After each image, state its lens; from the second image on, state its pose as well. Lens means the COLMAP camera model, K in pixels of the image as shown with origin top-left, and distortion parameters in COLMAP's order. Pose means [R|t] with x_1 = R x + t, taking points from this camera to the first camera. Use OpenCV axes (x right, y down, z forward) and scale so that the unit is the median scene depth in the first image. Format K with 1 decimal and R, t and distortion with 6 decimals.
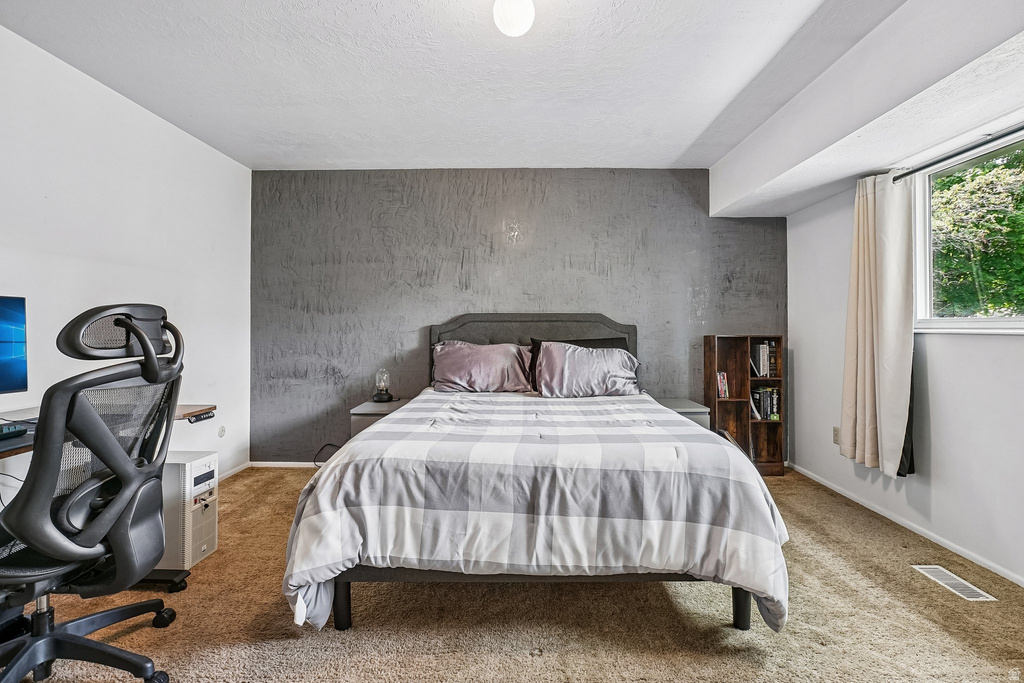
lens RADIAL K [[474.1, 0, 538.0], [0, 474.1, 314.1], [0, 0, 1]] dist [-0.038035, 0.012762]
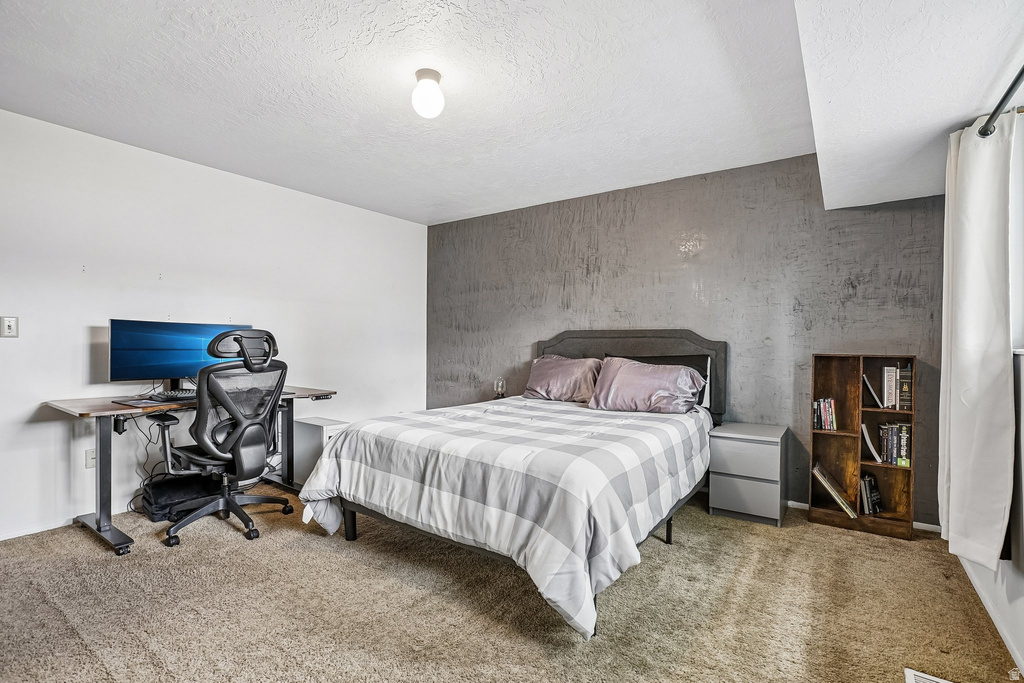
lens RADIAL K [[474.1, 0, 530.9], [0, 474.1, 335.5], [0, 0, 1]] dist [-0.038035, 0.012762]
pose [[0.824955, -0.003959, -0.565184, 0.466906], [0.011211, 0.999893, 0.009360, -0.000873], [0.565087, -0.014058, 0.824912, 0.039422]]
